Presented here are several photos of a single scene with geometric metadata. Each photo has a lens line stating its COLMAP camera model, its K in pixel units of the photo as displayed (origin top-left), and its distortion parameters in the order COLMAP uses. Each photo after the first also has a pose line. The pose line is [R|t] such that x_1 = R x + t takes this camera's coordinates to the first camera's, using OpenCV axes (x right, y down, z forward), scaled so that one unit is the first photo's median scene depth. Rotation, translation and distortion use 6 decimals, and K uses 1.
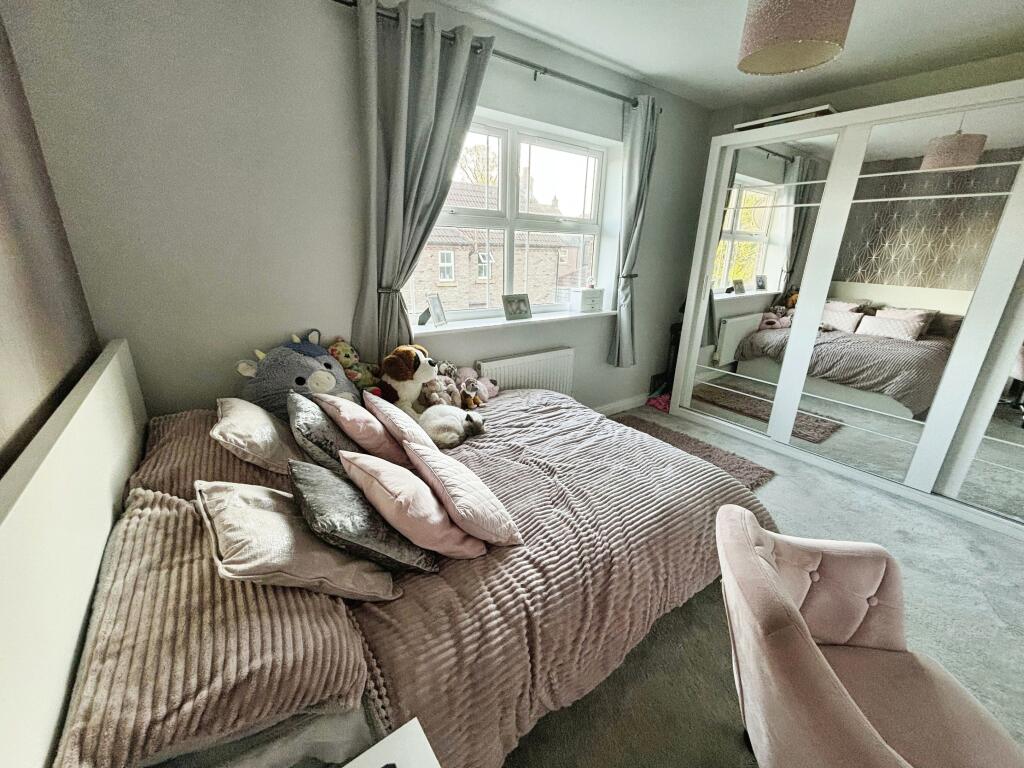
lens RADIAL K [[412.7, 0, 510.3], [0, 412.7, 382.2], [0, 0, 1]] dist [-0.002556, -0.000148]
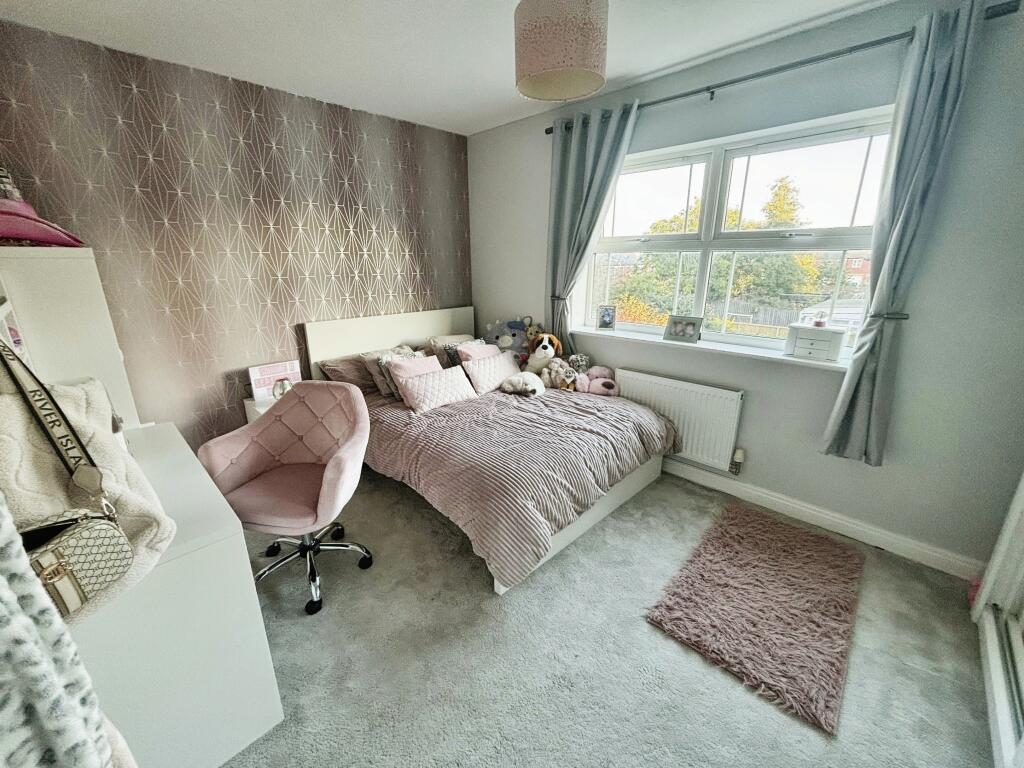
lens RADIAL K [[412.7, 0, 510.3], [0, 412.7, 382.2], [0, 0, 1]] dist [-0.002556, -0.000148]
pose [[0.177856, 0.255585, -0.950286, 1.096164], [-0.300459, 0.933673, 0.194882, -0.161638], [0.937065, 0.250861, 0.242852, 0.500152]]
